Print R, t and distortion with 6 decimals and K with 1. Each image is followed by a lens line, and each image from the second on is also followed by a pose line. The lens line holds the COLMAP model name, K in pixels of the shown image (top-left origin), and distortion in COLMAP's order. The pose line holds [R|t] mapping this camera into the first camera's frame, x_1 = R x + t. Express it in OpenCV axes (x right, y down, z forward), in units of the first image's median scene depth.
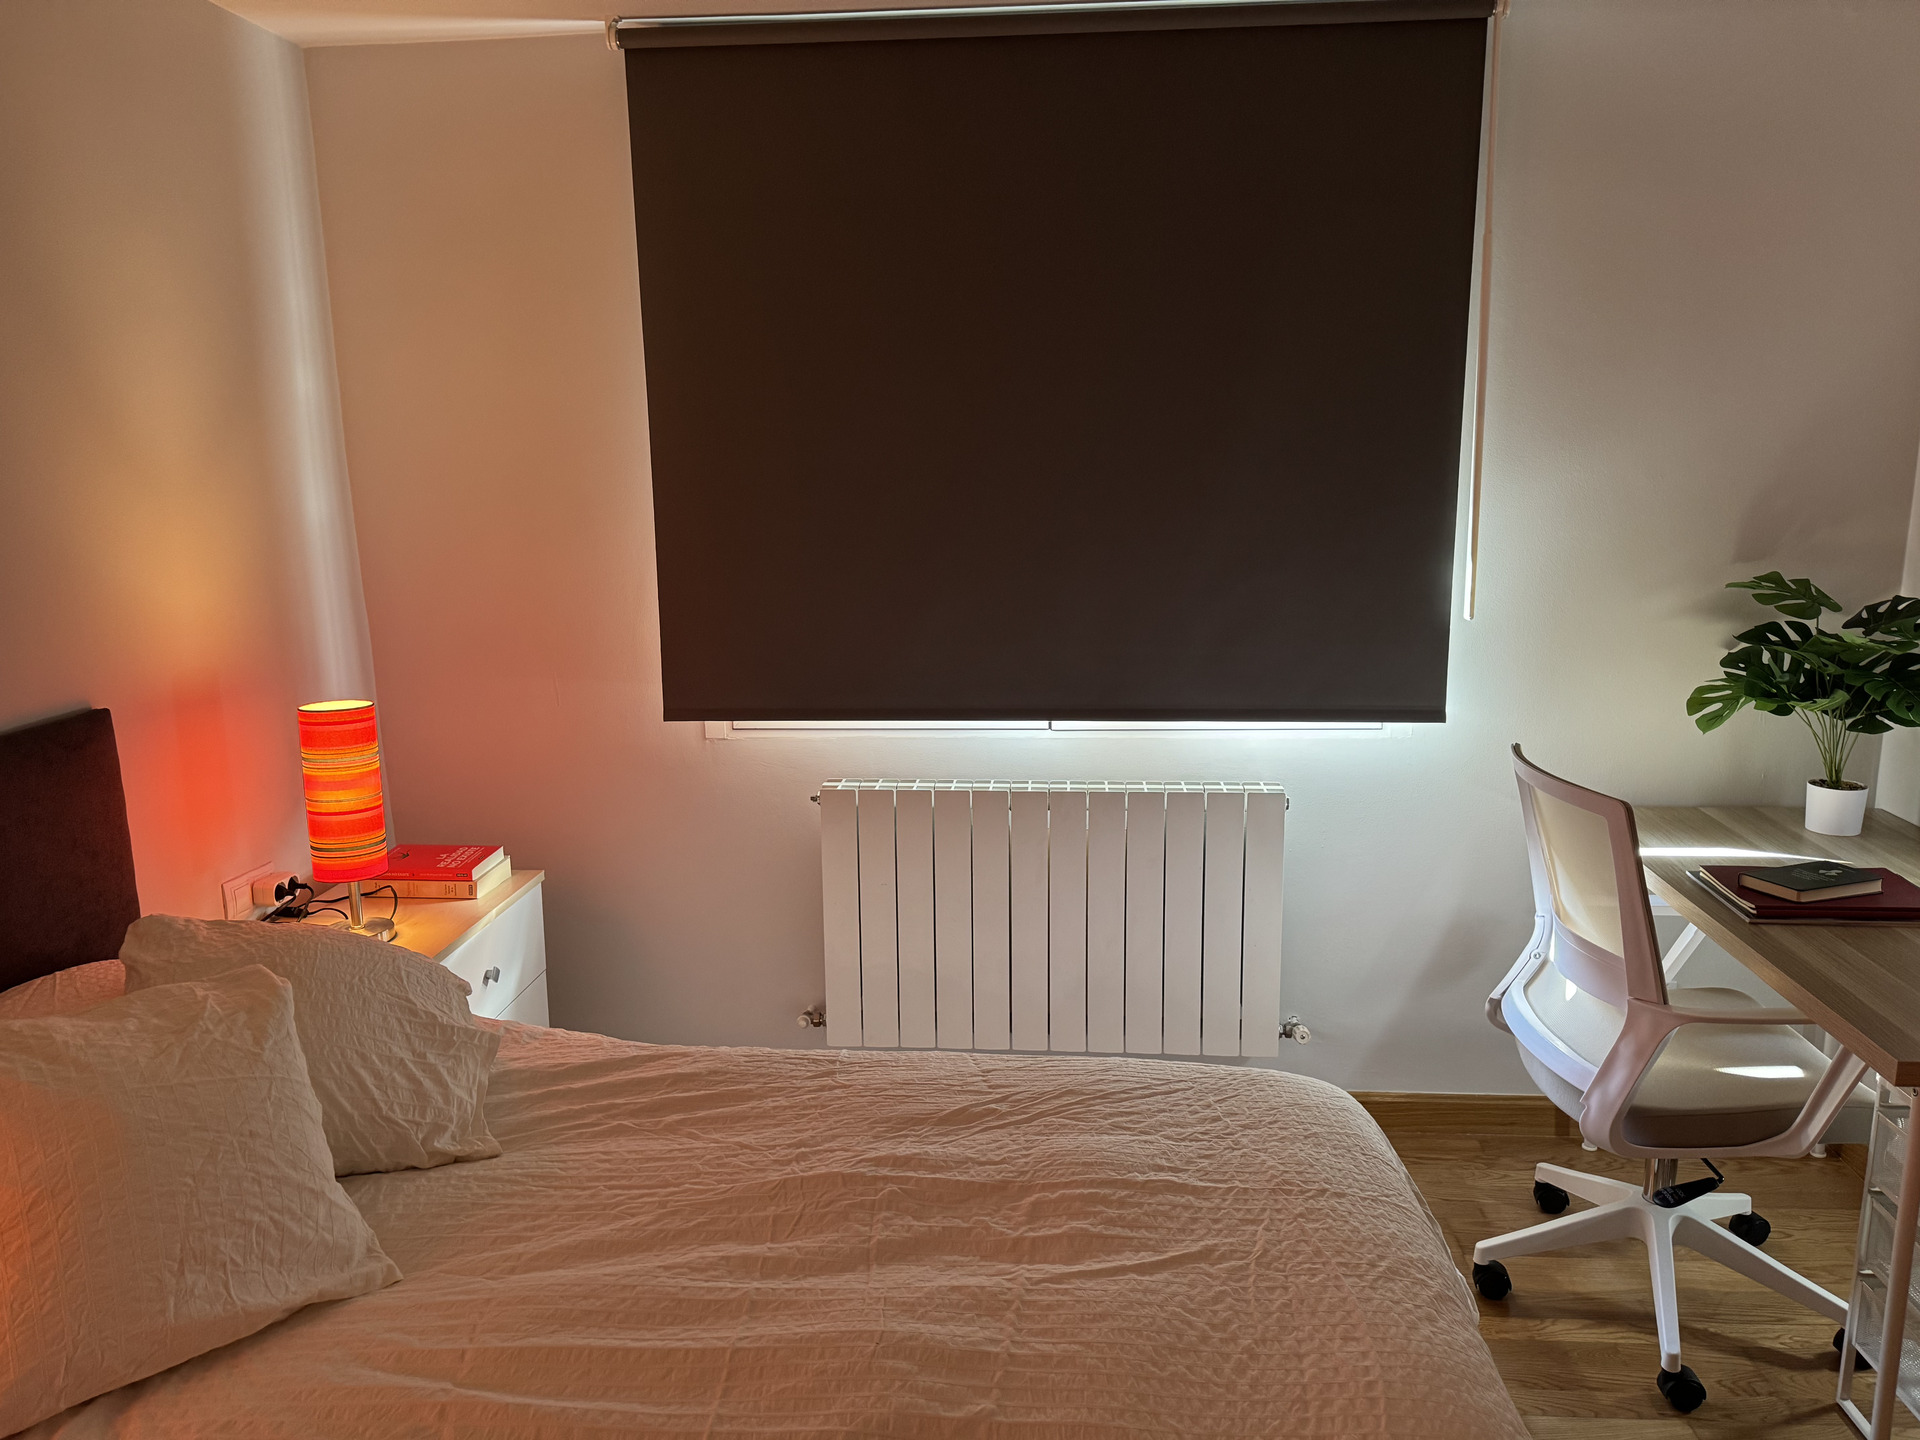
lens RADIAL K [[1440.4, 0, 957.6], [0, 1440.4, 722.5], [0, 0, 1]] dist [0.006128, -0.014713]
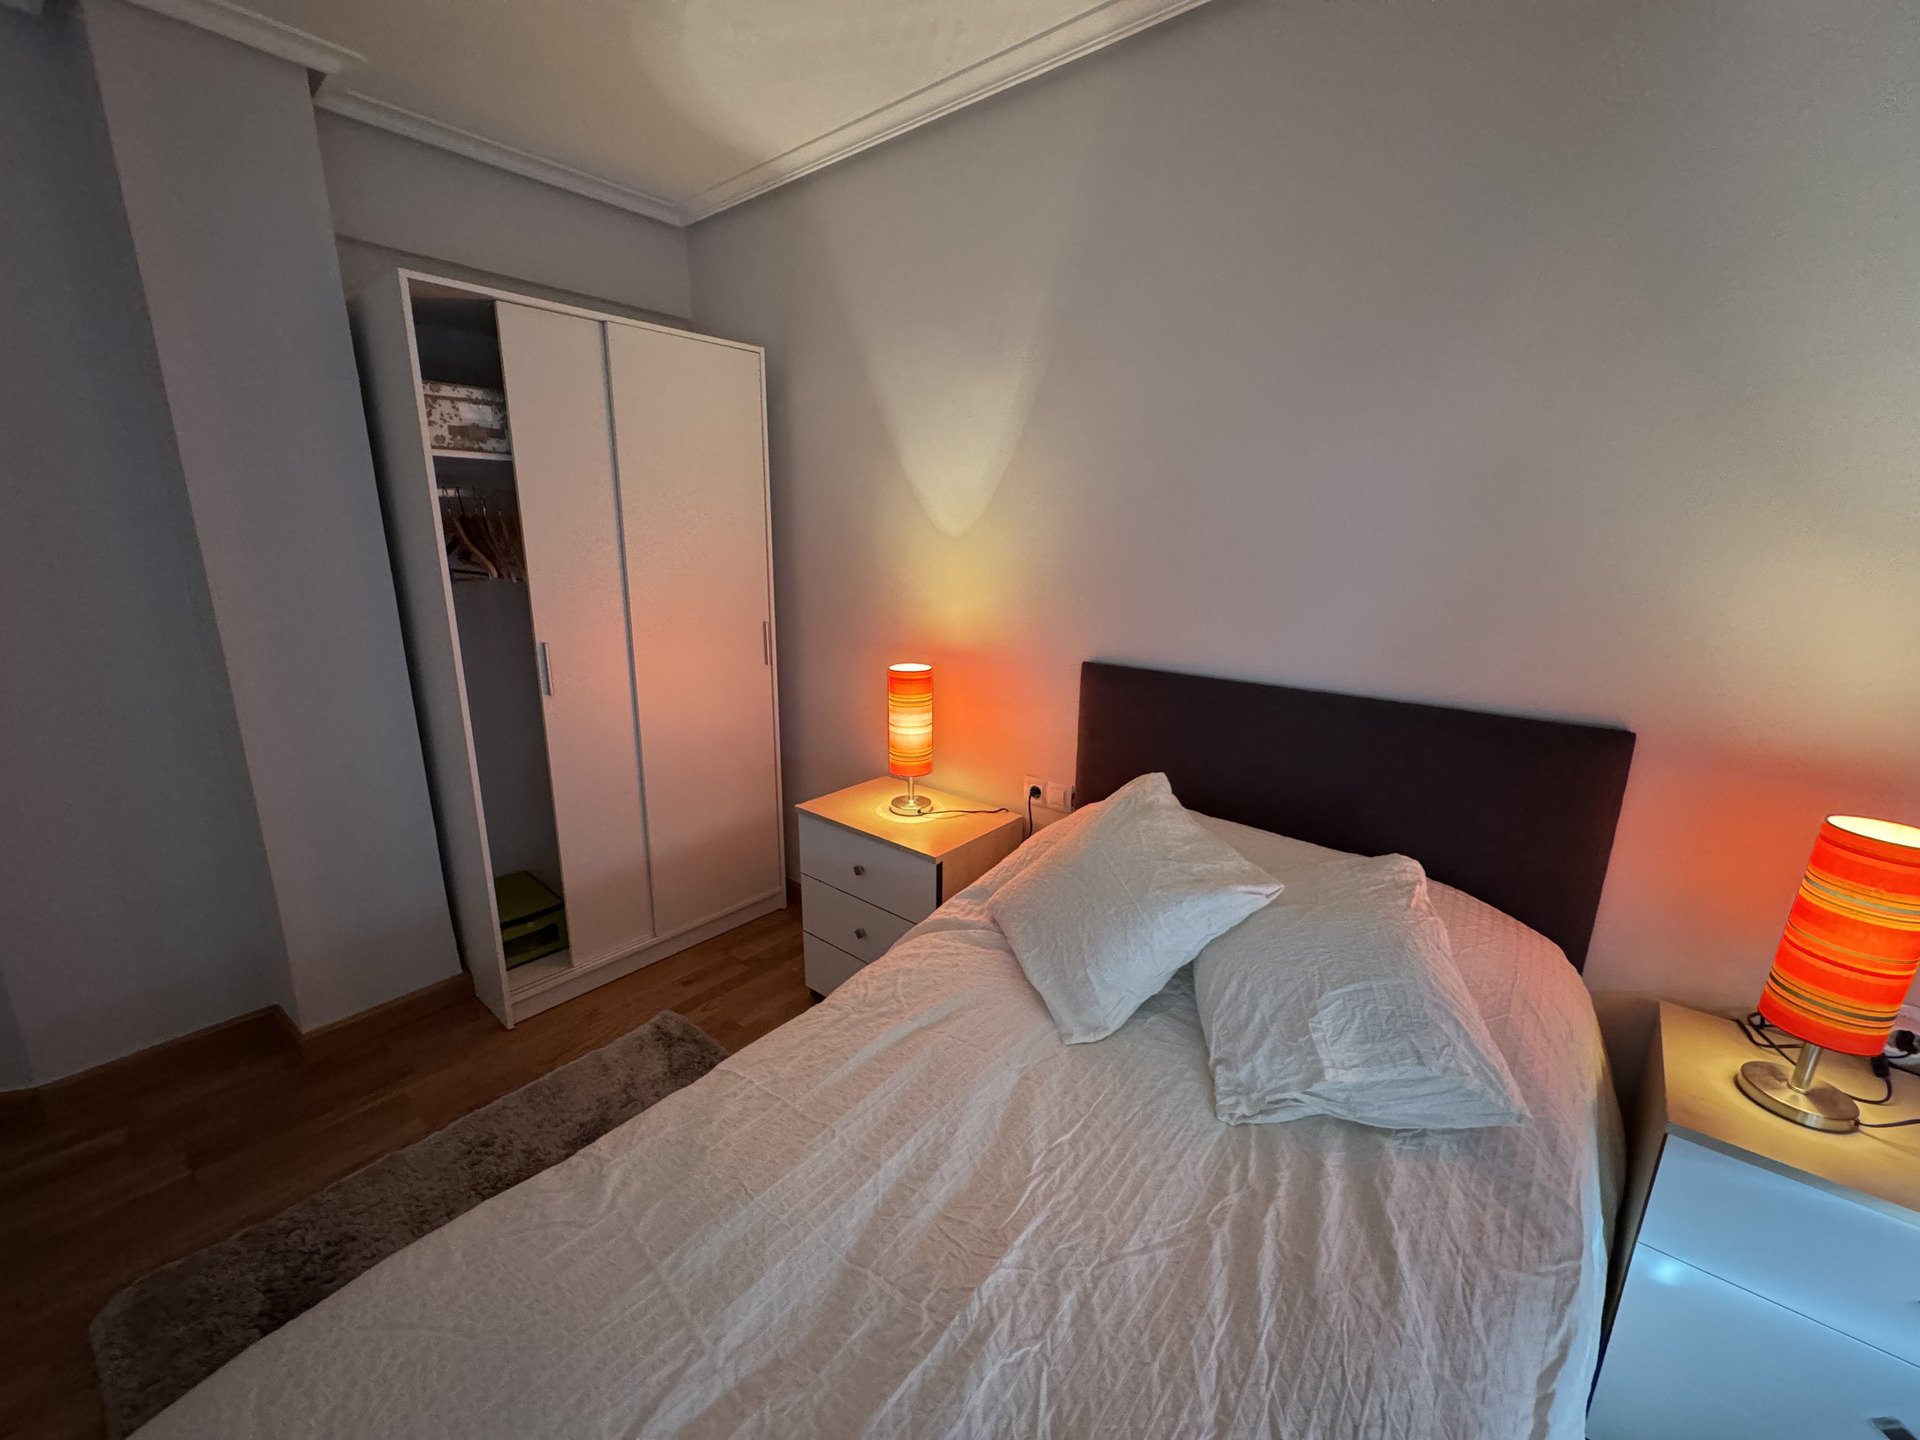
lens RADIAL K [[768.8, 0, 965.1], [0, 768.8, 718.3], [0, 0, 1]] dist [-0.005419, 0.001459]
pose [[-0.588220, 0.191671, -0.785659, 0.169146], [-0.175594, 0.918058, 0.355438, -0.133514], [0.789407, 0.347033, -0.506364, 0.807857]]
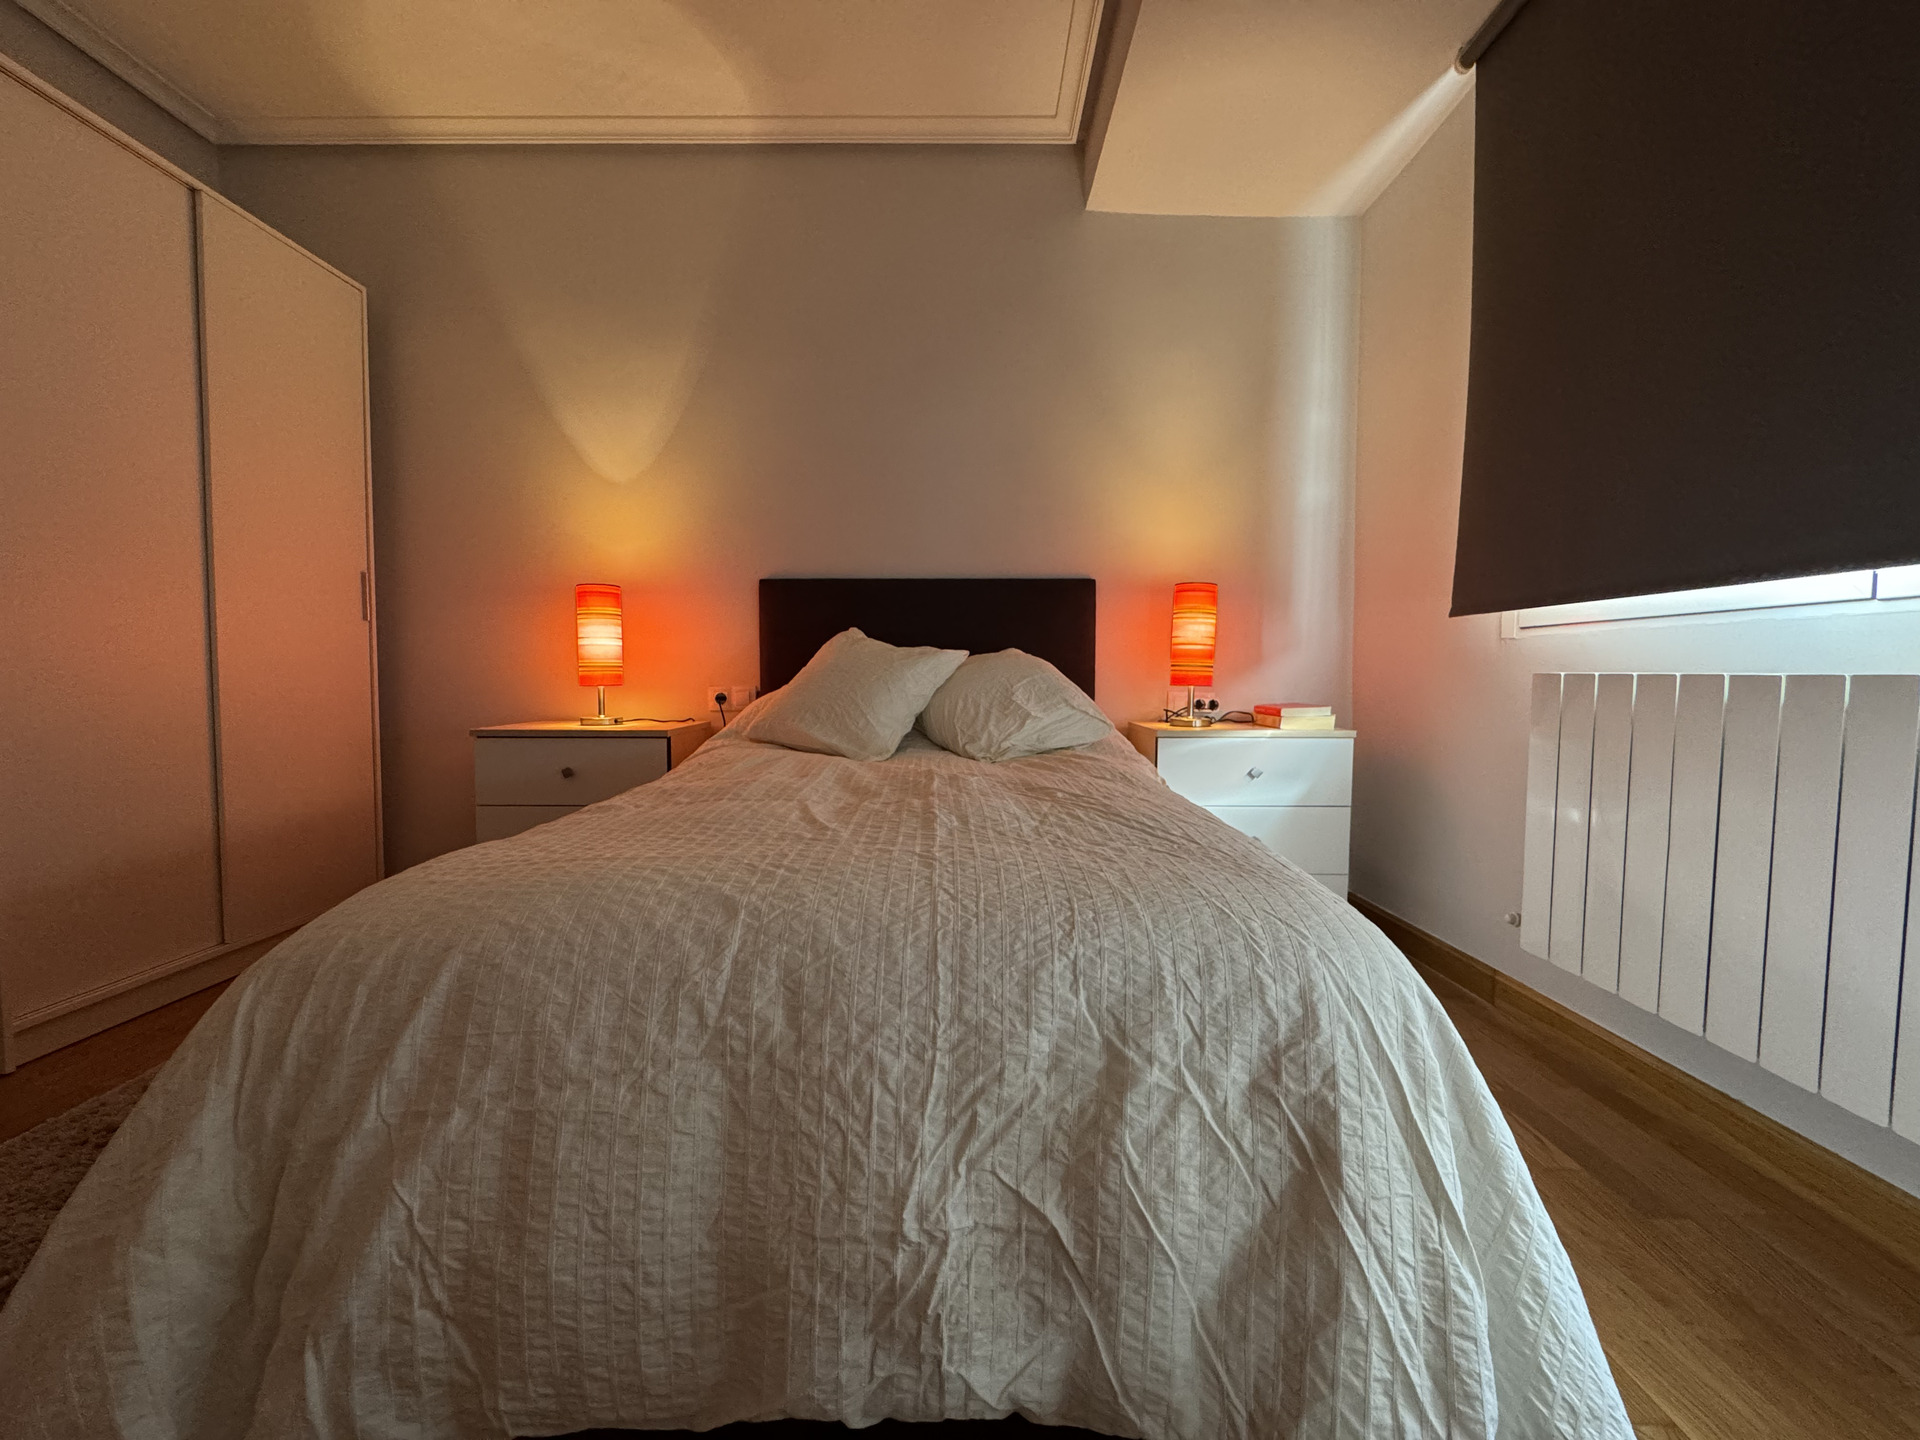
lens RADIAL K [[768.8, 0, 964.8], [0, 768.8, 715.0], [0, 0, 1]] dist [-0.005419, 0.001459]
pose [[0.062208, 0.058878, -0.996325, 0.494419], [-0.206028, 0.977515, 0.044902, 0.159563], [0.976567, 0.202477, 0.072940, 0.699136]]
